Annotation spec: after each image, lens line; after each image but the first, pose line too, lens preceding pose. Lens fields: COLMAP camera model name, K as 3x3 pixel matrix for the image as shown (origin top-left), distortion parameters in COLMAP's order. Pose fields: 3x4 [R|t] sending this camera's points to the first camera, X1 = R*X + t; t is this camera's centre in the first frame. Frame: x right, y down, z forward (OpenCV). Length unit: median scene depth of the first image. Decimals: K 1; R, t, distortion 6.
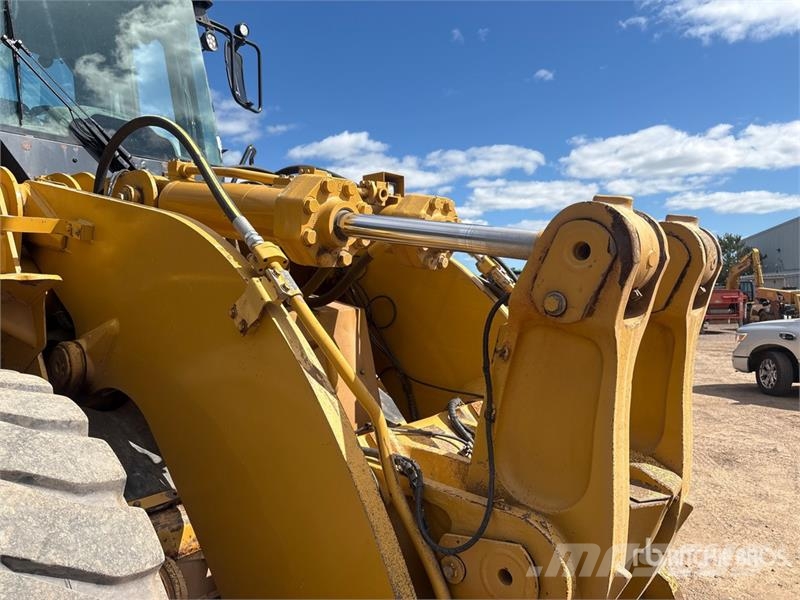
lens RADIAL K [[608.6, 0, 392.3], [0, 608.6, 303.1], [0, 0, 1]] dist [0.031804, -0.008189]
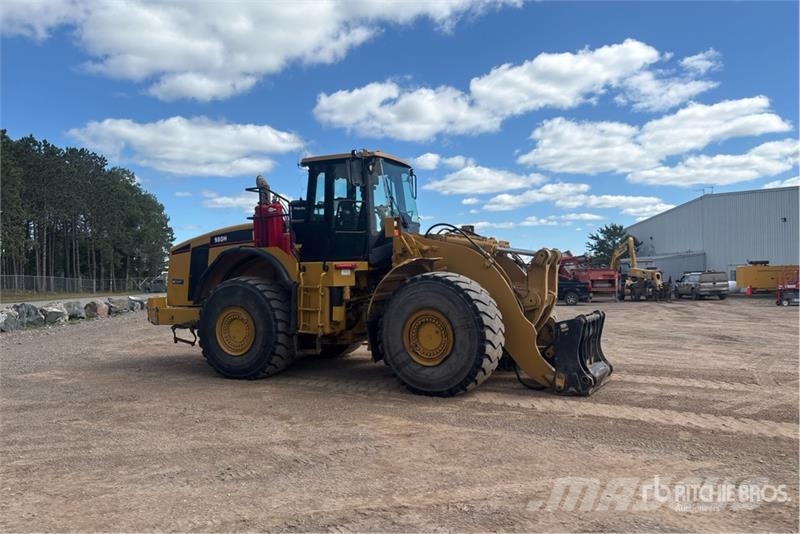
lens RADIAL K [[606.0, 0, 400.0], [0, 606.0, 267.0], [0, 0, 1]] dist [0.032939, -0.006664]
pose [[0.988374, -0.000032, 0.152044, -0.084101], [0.004552, 0.999558, -0.029385, 0.008742], [-0.151976, 0.029736, 0.987937, -0.201838]]
